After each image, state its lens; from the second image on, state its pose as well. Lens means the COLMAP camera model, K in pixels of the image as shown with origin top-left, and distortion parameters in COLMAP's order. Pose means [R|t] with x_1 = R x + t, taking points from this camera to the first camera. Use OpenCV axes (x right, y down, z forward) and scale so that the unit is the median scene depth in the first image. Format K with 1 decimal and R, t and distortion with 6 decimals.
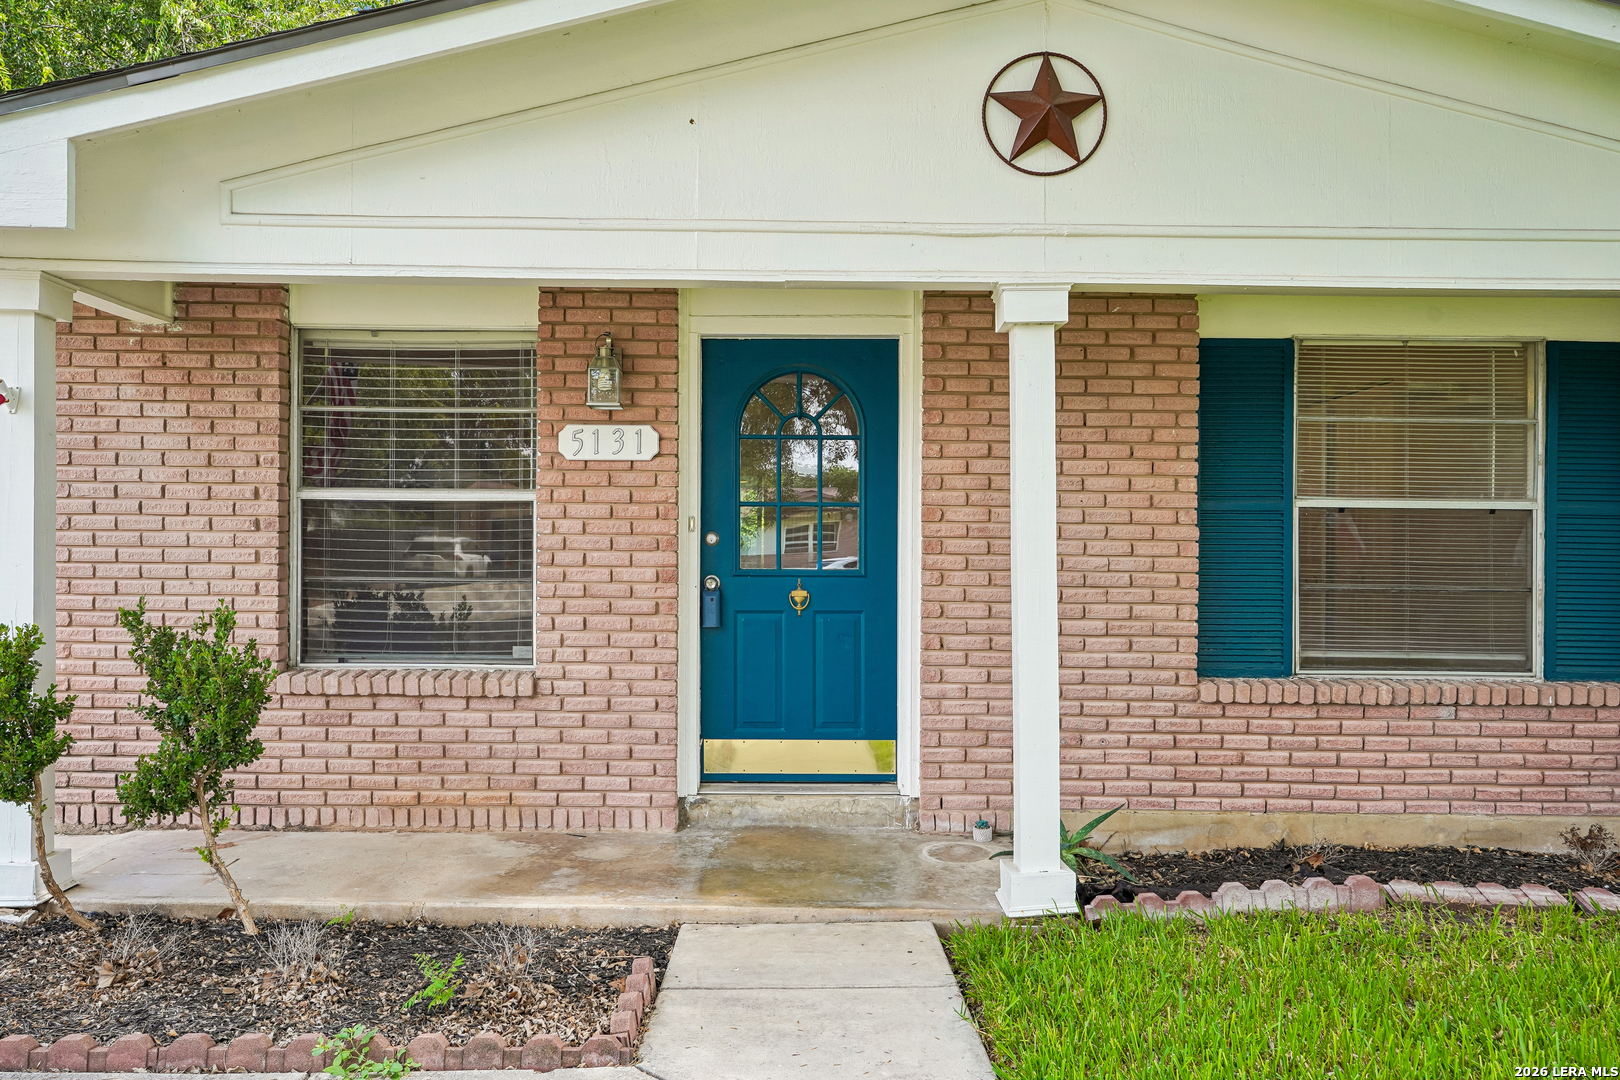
lens RADIAL K [[1191.2, 0, 810.9], [0, 1191.2, 538.5], [0, 0, 1]] dist [0.005075, 0.001845]
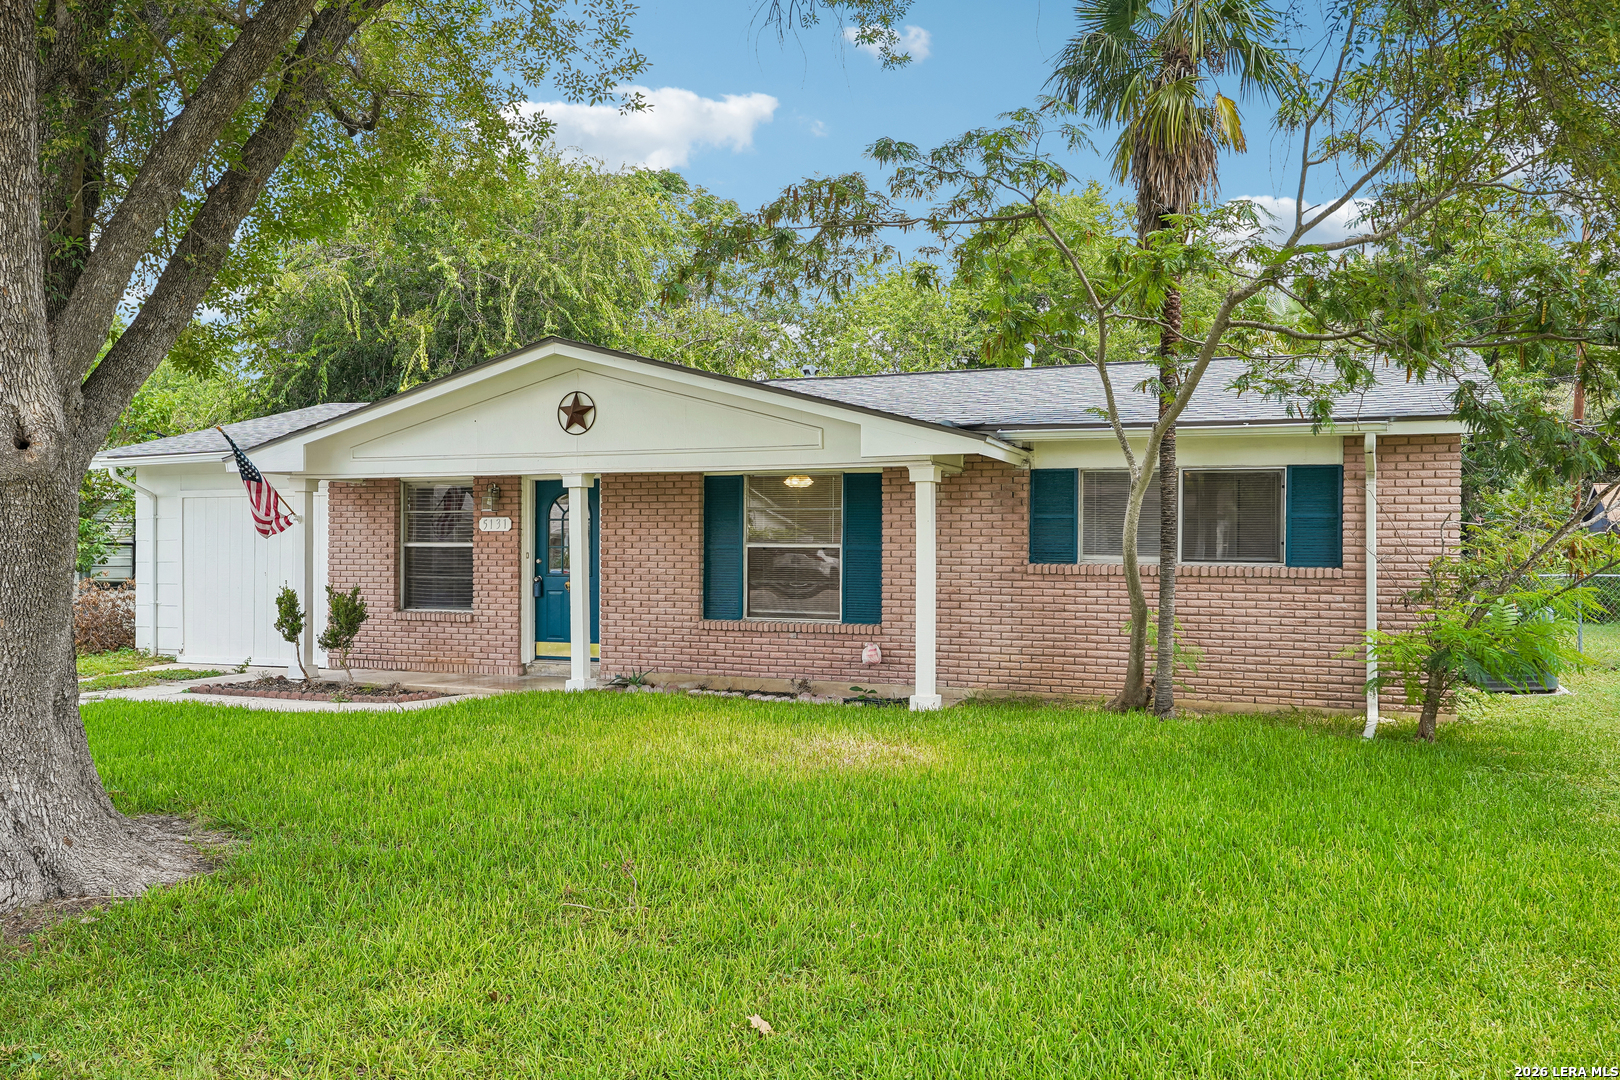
lens RADIAL K [[1366.1, 0, 809.4], [0, 1366.1, 544.9], [0, 0, 1]] dist [-0.006091, -0.001704]
pose [[0.915310, -0.006708, -0.402695, 1.640155], [0.009820, 0.999936, 0.005664, -0.046002], [0.402631, -0.009139, 0.915317, -1.430152]]
